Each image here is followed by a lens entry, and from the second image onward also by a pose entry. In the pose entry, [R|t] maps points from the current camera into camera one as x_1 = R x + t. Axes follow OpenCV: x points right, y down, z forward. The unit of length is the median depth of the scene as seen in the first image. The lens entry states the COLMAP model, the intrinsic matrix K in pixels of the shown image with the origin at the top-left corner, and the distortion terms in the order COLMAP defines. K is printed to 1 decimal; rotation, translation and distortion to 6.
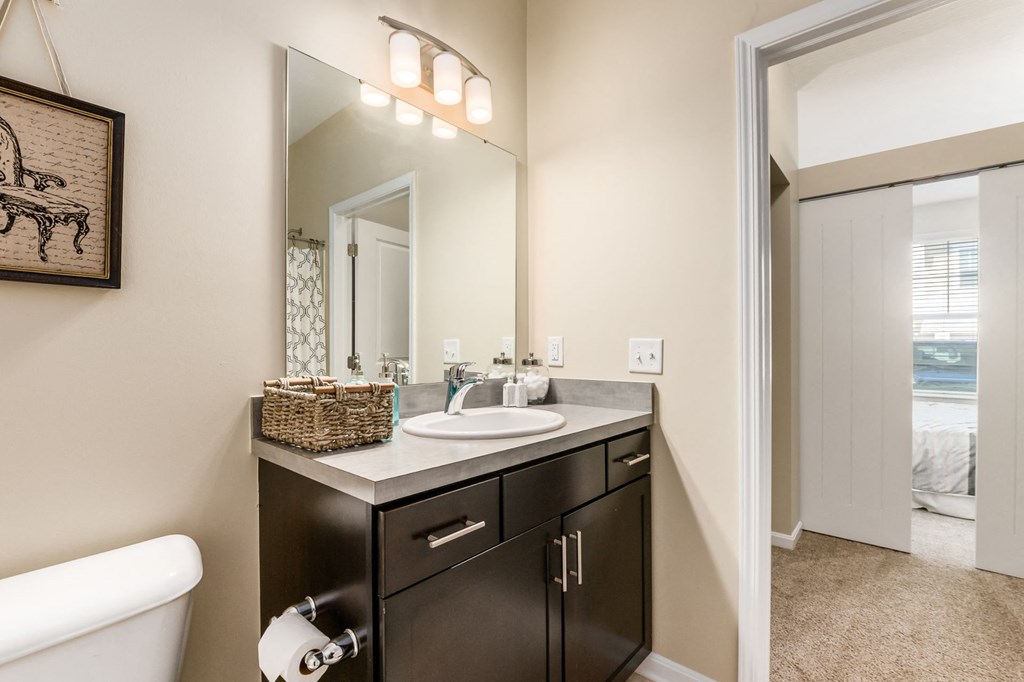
lens RADIAL K [[458.9, 0, 514.5], [0, 458.9, 349.2], [0, 0, 1]] dist [0.000388, -0.001684]
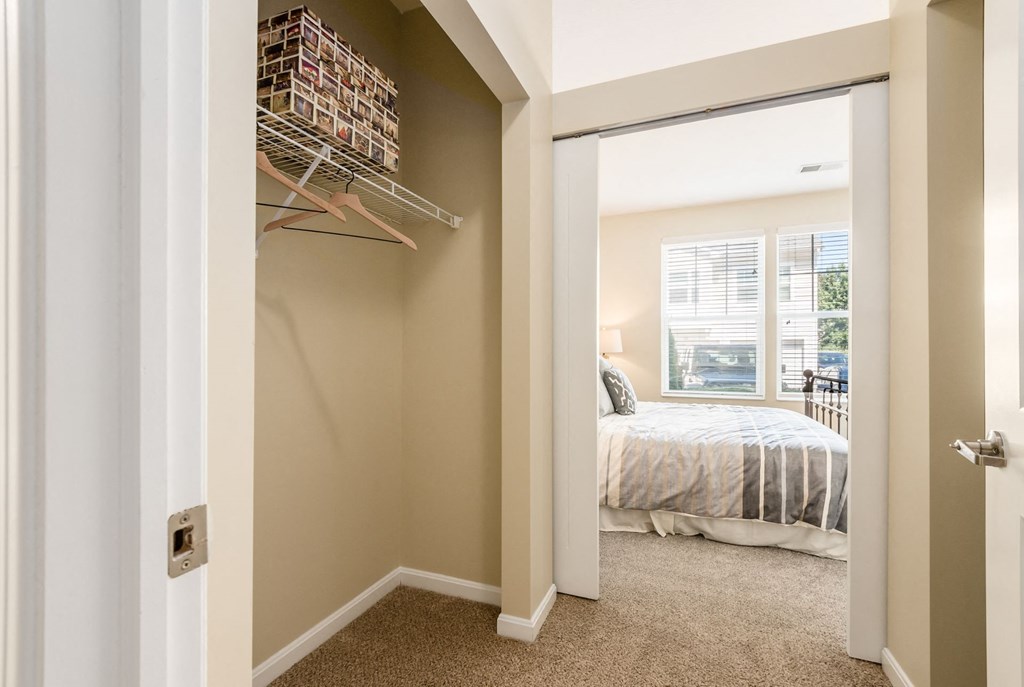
lens RADIAL K [[458.9, 0, 510.9], [0, 458.9, 359.5], [0, 0, 1]] dist [0.000388, -0.001684]
pose [[0.951932, -0.008646, 0.306188, 0.328930], [0.007523, 0.999960, 0.004848, 0.020972], [-0.306218, -0.002311, 0.951959, 0.327995]]
